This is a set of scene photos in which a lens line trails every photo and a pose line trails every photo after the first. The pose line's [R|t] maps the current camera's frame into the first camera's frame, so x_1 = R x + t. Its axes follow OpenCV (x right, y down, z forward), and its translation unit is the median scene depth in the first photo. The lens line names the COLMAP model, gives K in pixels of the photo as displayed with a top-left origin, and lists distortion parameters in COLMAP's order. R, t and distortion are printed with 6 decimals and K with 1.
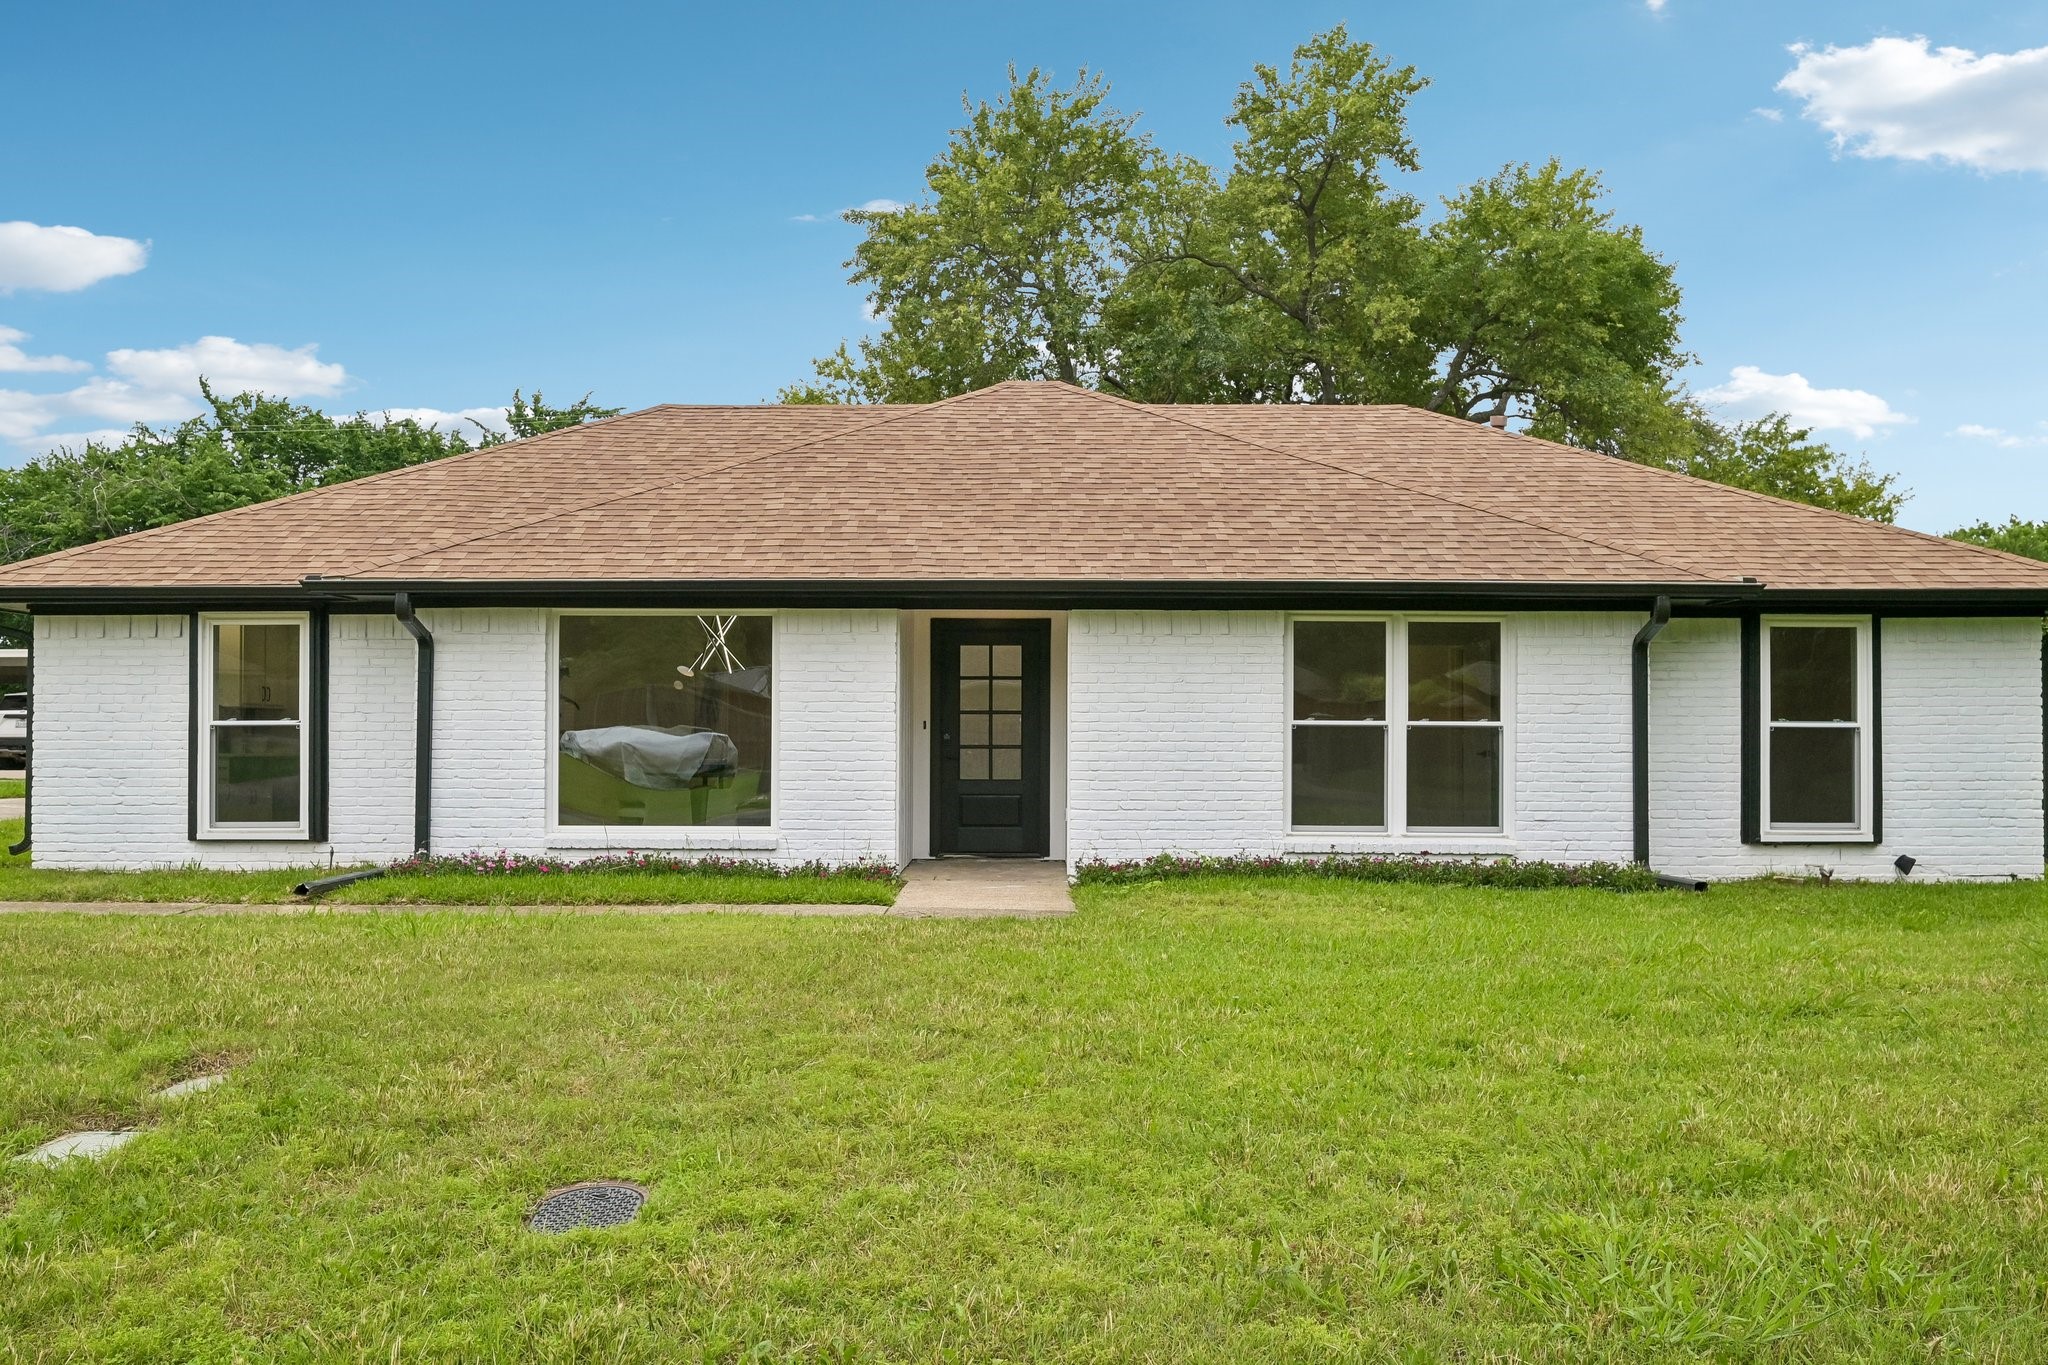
lens RADIAL K [[1634.9, 0, 1022.5], [0, 1634.9, 726.0], [0, 0, 1]] dist [0.003747, 0.005492]
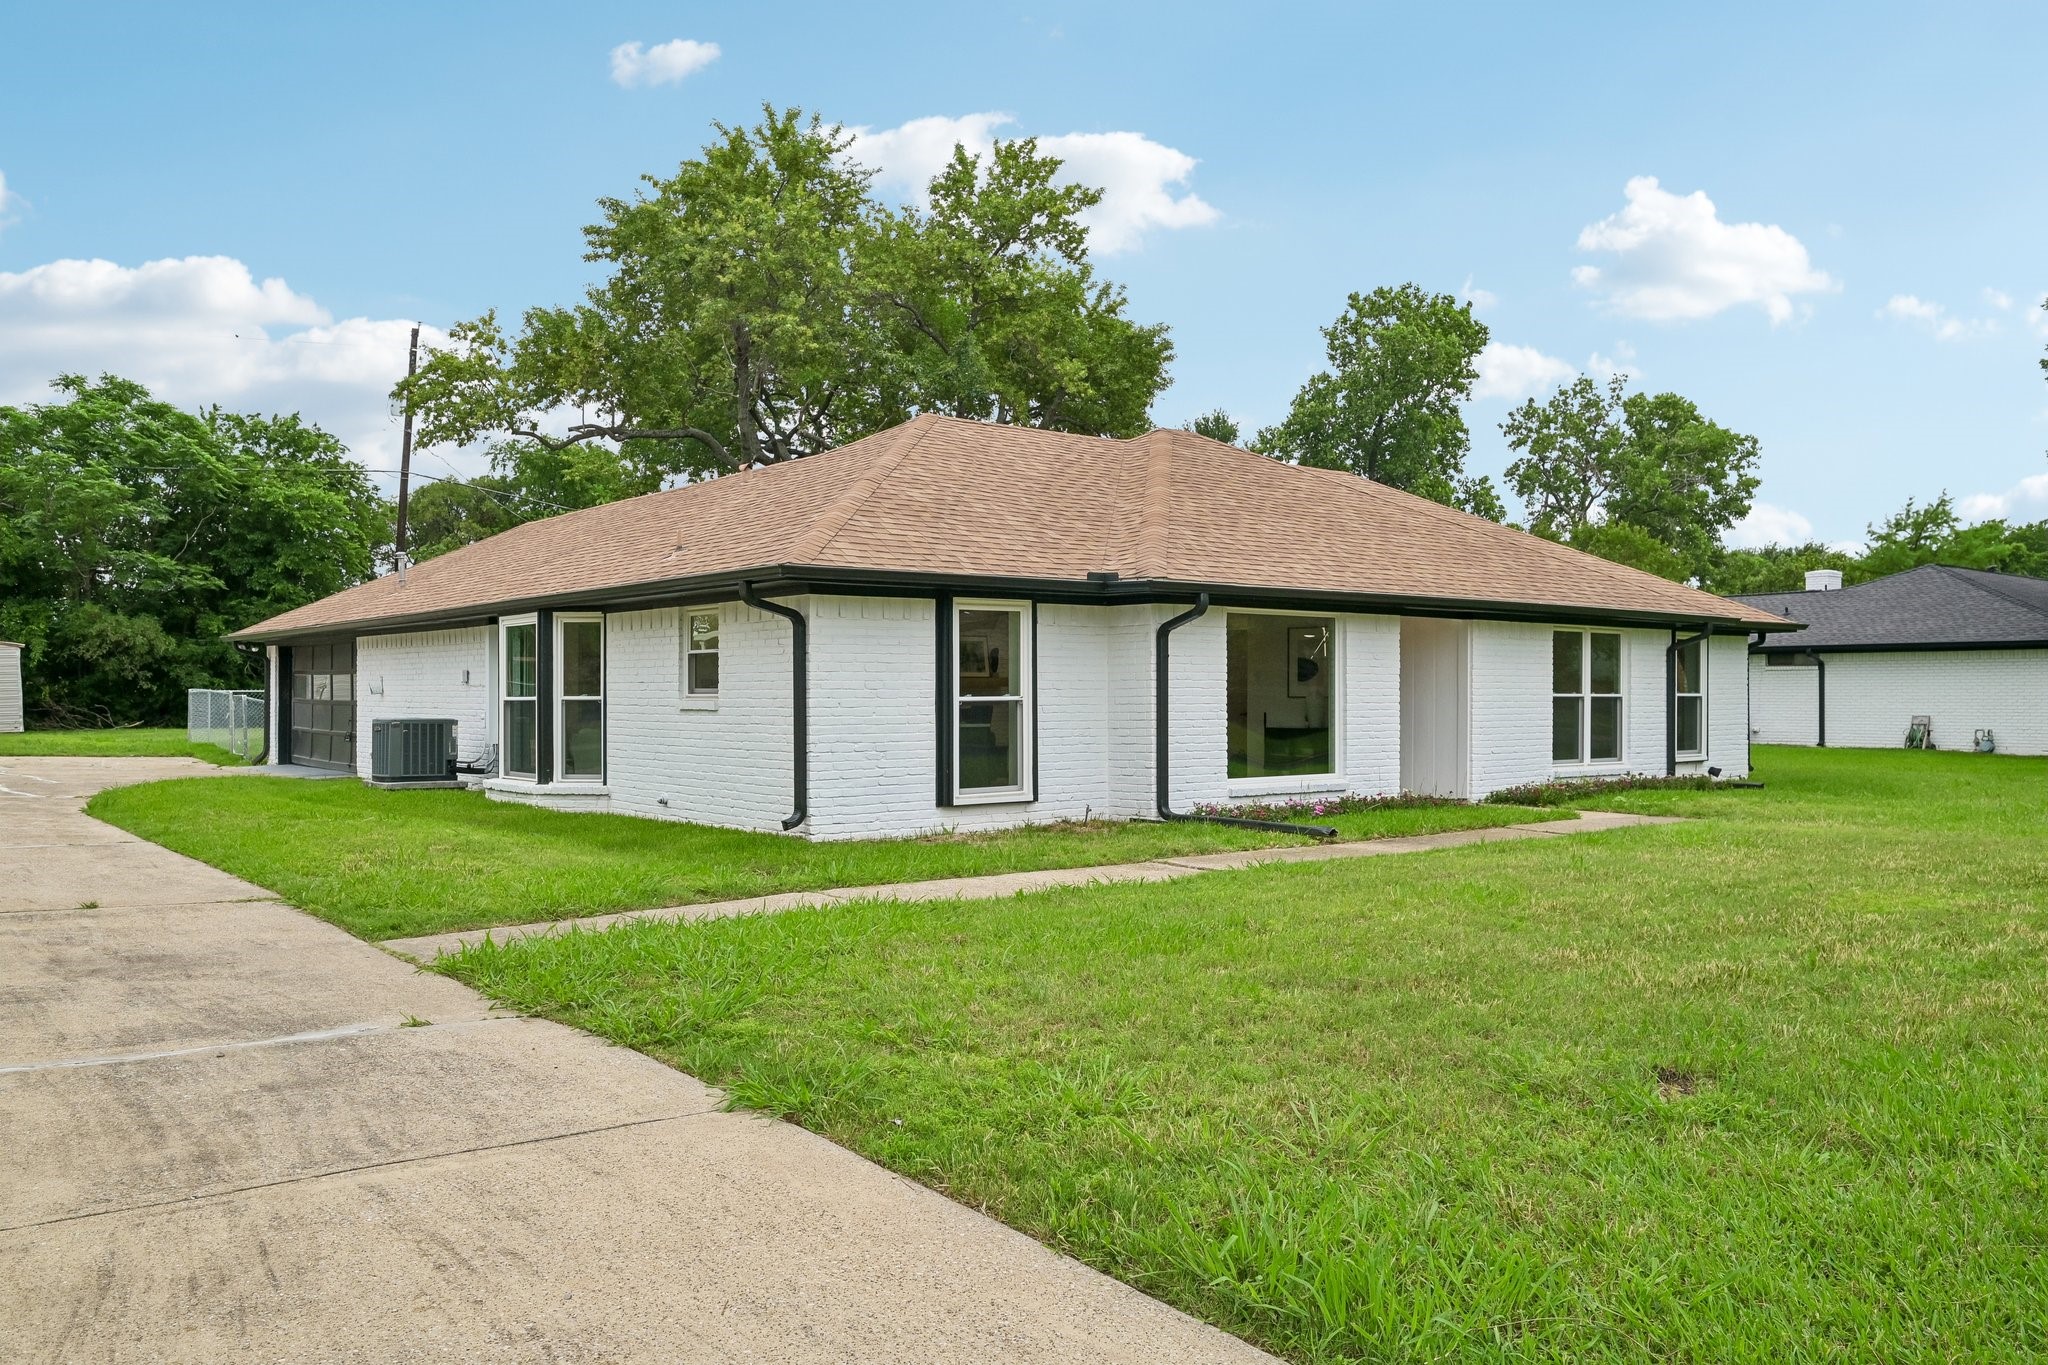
lens RADIAL K [[1508.8, 0, 1024.0], [0, 1508.8, 682.5], [0, 0, 1]] dist [0.004129, 0.000523]
pose [[0.778065, 0.001703, 0.628182, -1.099103], [-0.001857, 0.999998, -0.000410, -0.012429], [-0.628181, -0.000847, 0.778066, 0.186475]]
